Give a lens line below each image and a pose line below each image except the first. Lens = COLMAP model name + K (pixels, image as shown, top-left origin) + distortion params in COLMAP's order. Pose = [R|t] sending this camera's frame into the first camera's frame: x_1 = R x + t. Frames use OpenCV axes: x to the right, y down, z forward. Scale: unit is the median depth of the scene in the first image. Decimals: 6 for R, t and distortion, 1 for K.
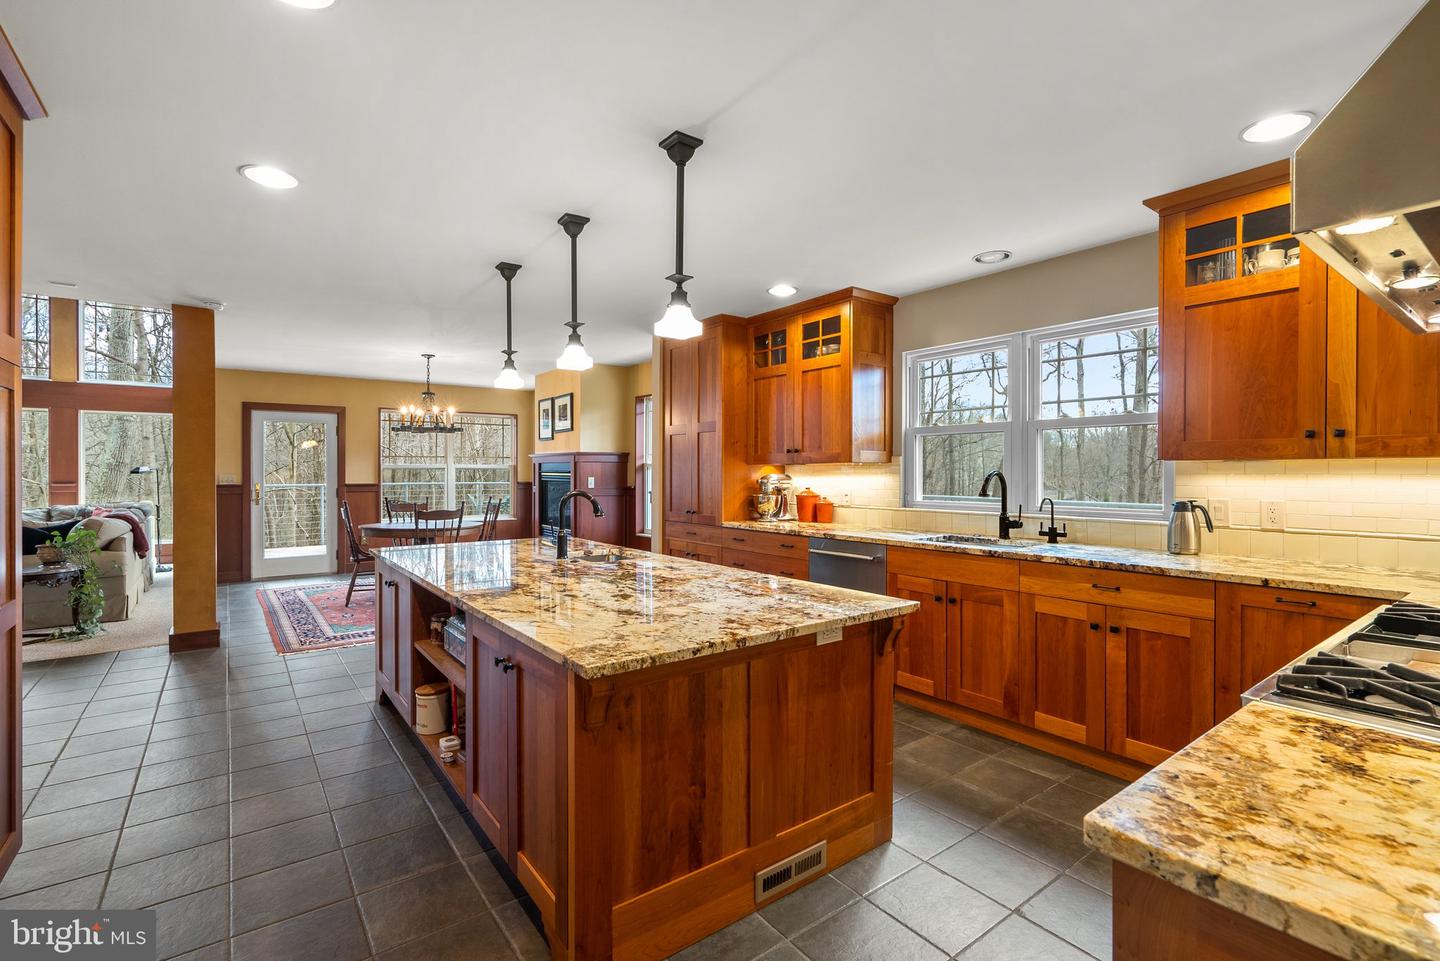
lens RADIAL K [[659.7, 0, 713.2], [0, 659.7, 478.4], [0, 0, 1]] dist [-0.004331, 0.002392]
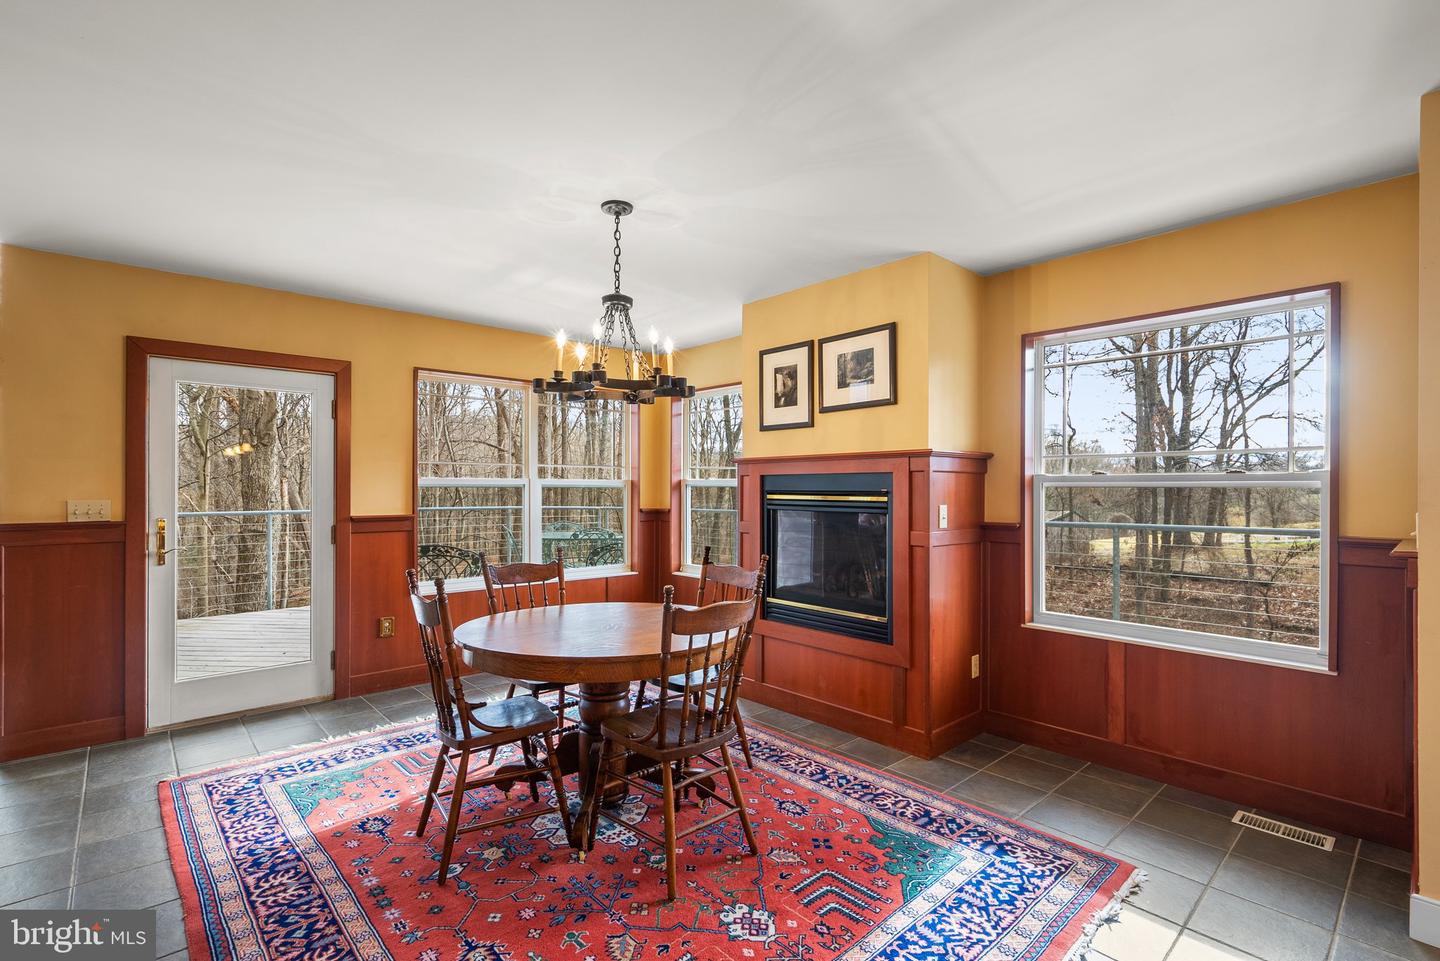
lens RADIAL K [[659.7, 0, 716.3], [0, 659.7, 490.4], [0, 0, 1]] dist [-0.004331, 0.002392]
pose [[0.994729, 0.000323, 0.102542, -0.352517], [0.000689, 0.999951, -0.009831, -0.006464], [-0.102540, 0.009850, 0.994680, 0.501716]]
